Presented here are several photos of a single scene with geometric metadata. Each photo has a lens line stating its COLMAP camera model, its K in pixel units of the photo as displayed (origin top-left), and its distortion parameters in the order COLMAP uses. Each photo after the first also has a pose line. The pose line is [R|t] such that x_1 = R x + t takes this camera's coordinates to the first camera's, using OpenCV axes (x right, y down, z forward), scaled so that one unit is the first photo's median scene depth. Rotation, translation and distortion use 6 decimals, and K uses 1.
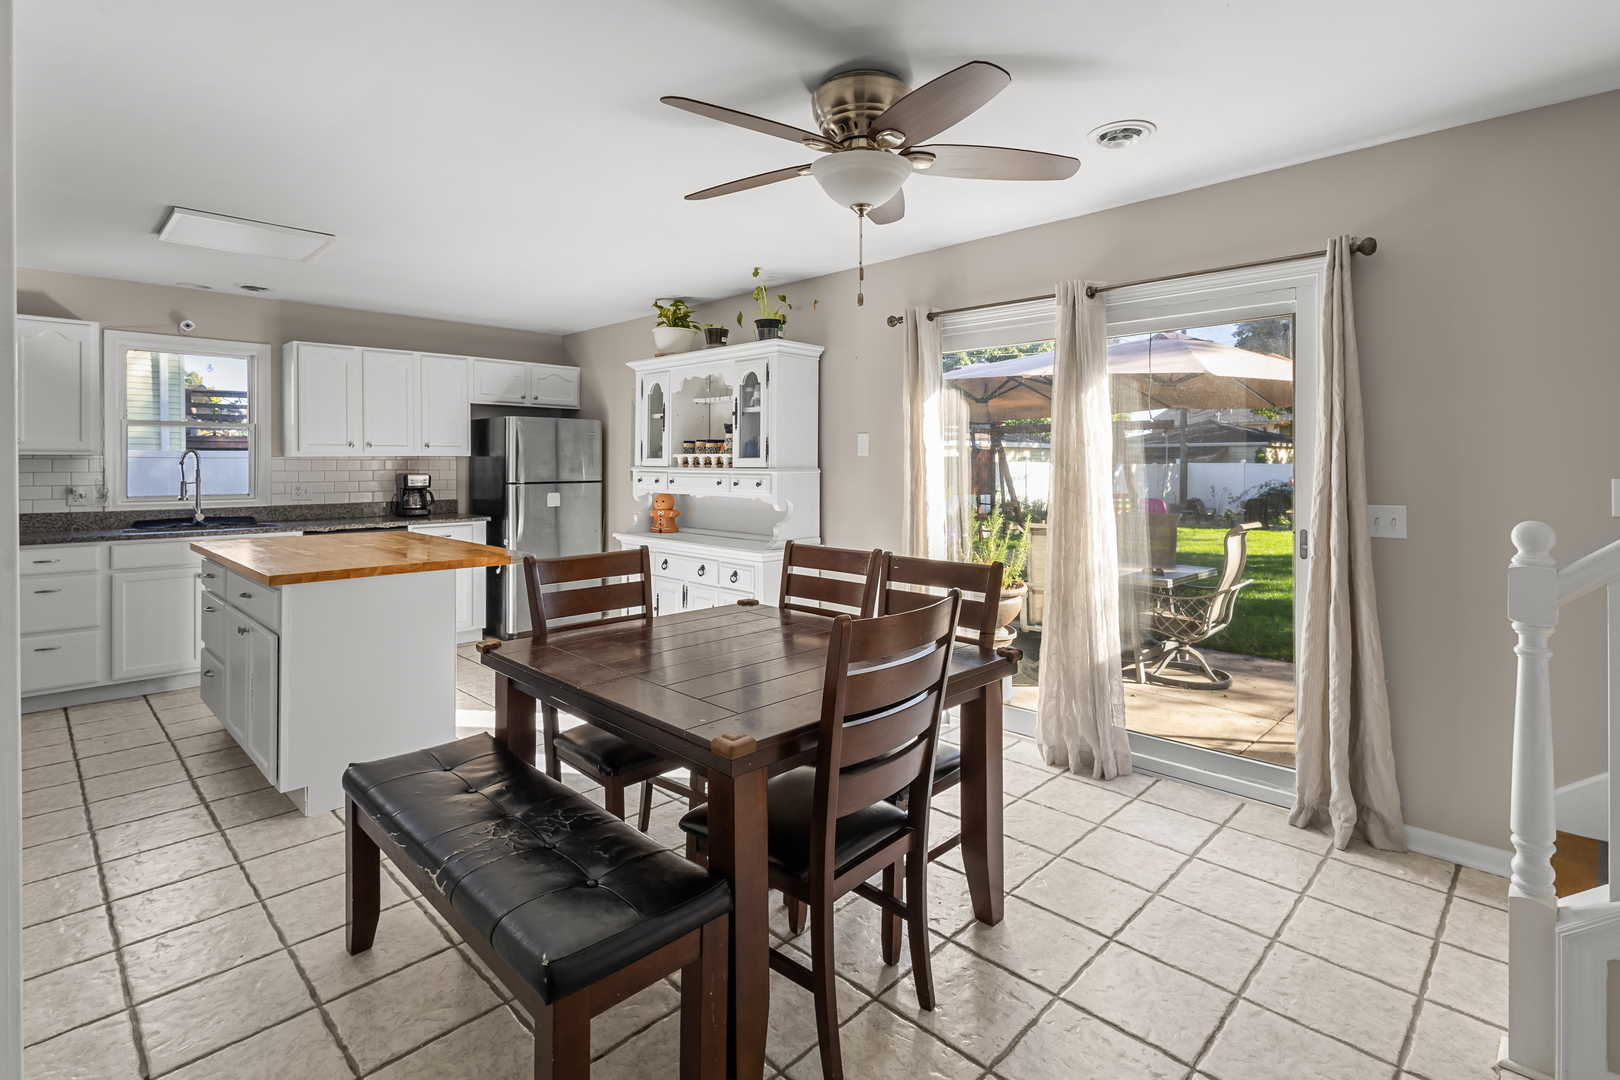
lens RADIAL K [[764.3, 0, 808.2], [0, 764.3, 495.4], [0, 0, 1]] dist [0.001967, 0.000215]
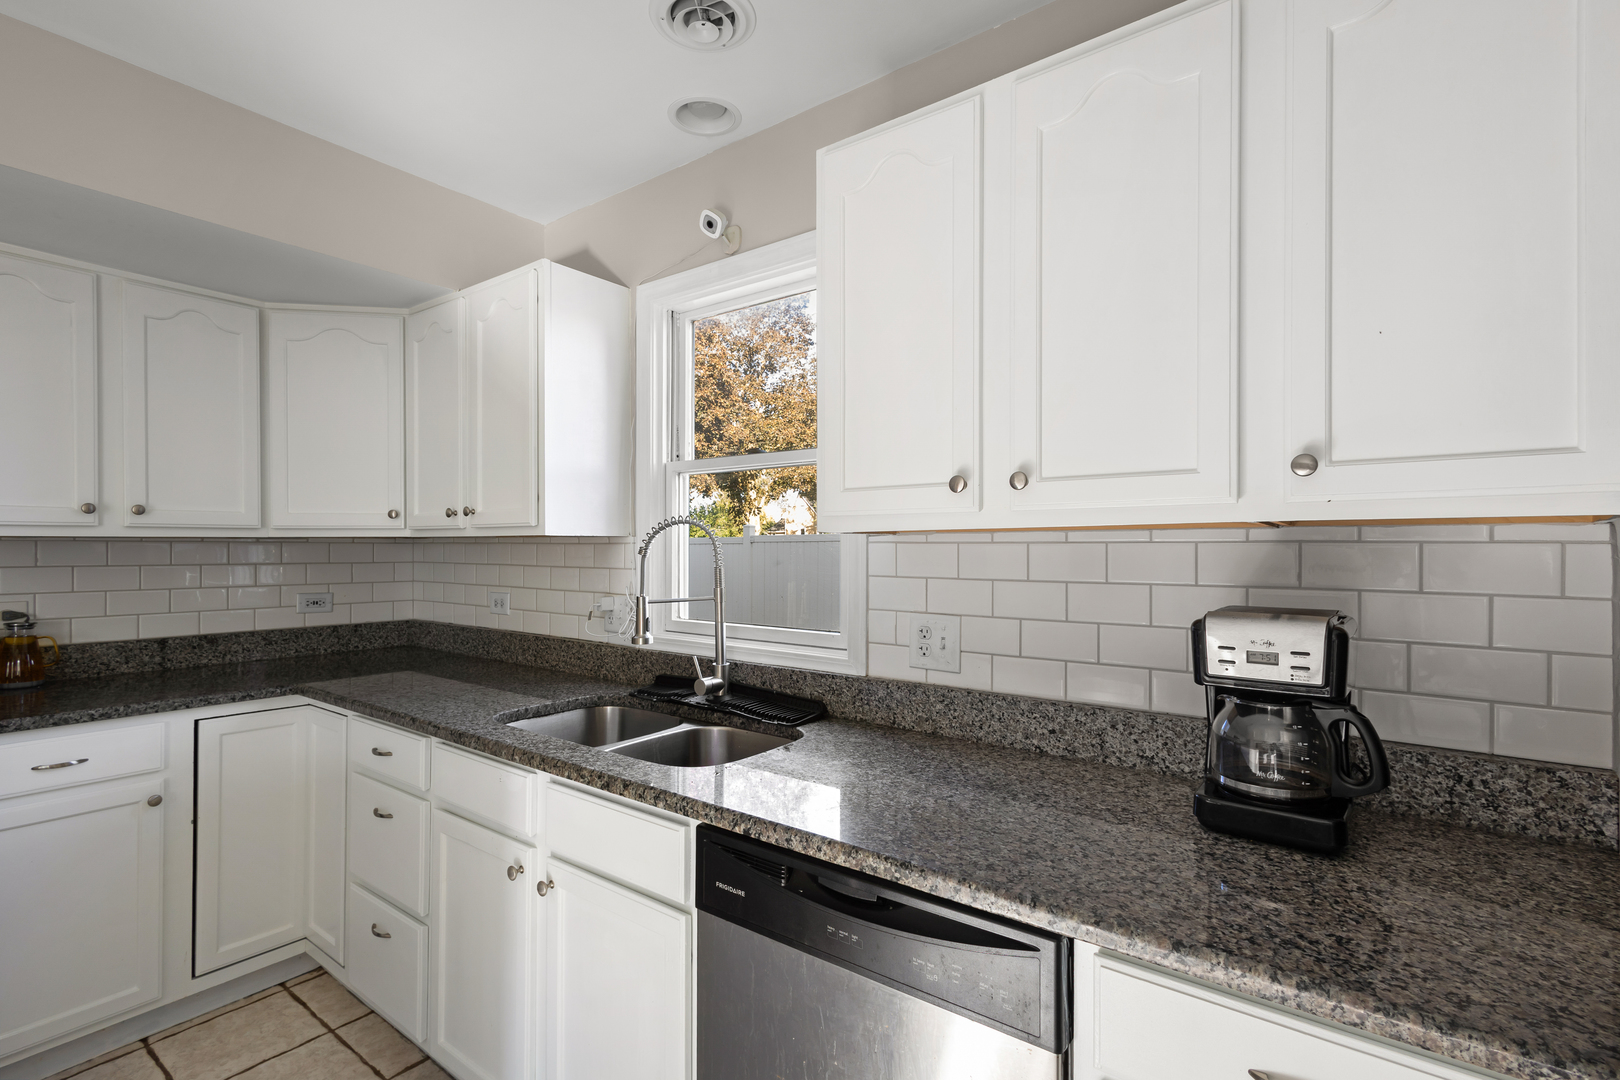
lens RADIAL K [[750.3, 0, 808.8], [0, 750.3, 549.9], [0, 0, 1]] dist [0.001543, 0.000094]
pose [[0.148981, 0.005636, -0.988824, -0.398174], [-0.042609, 0.999092, -0.000725, -0.045351], [0.987922, 0.042241, 0.149086, 0.991841]]
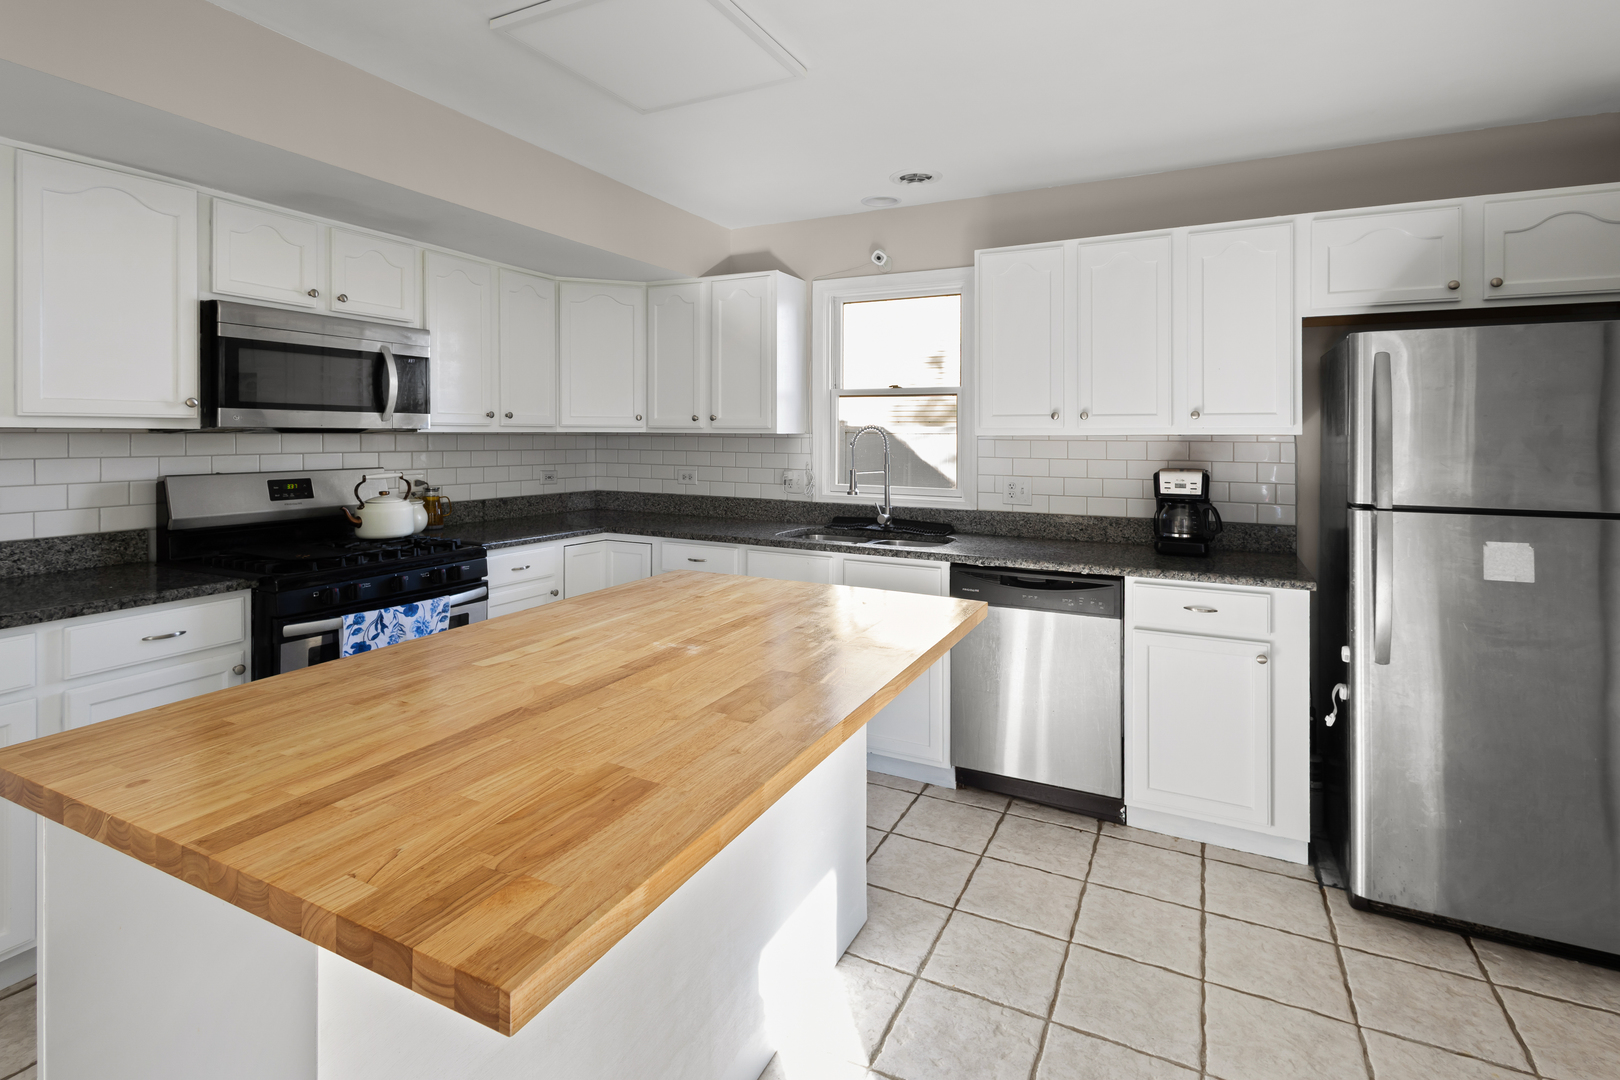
lens RADIAL K [[777.4, 0, 814.8], [0, 777.4, 434.0], [0, 0, 1]] dist [0.000201, 0.000264]
pose [[0.314536, 0.001731, -0.949244, -0.119786], [-0.047570, 0.998771, -0.013941, -0.038401], [0.948053, 0.049540, 0.314232, 0.705000]]
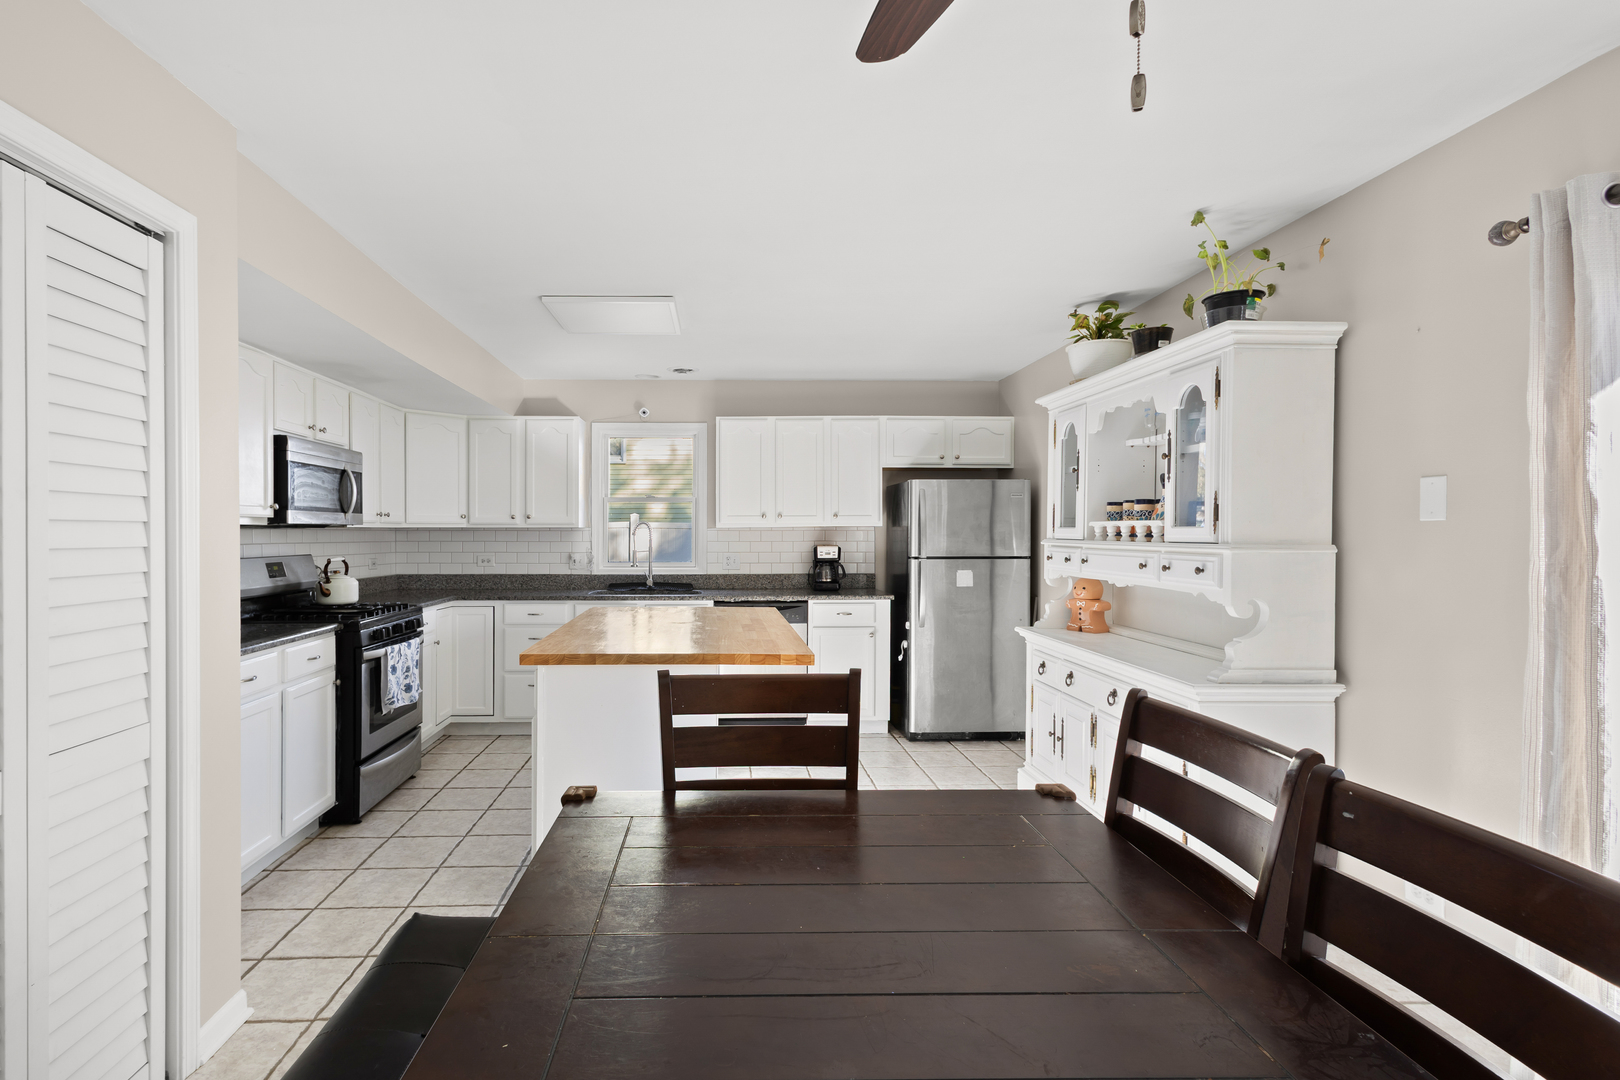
lens RADIAL K [[779.8, 0, 731.8], [0, 779.8, 544.7], [0, 0, 1]] dist [0.002301, 0.000339]
pose [[0.715909, 0.010416, -0.698116, 0.086453], [-0.028970, 0.999471, -0.014796, -0.013187], [0.697593, 0.030817, 0.715832, 0.265623]]
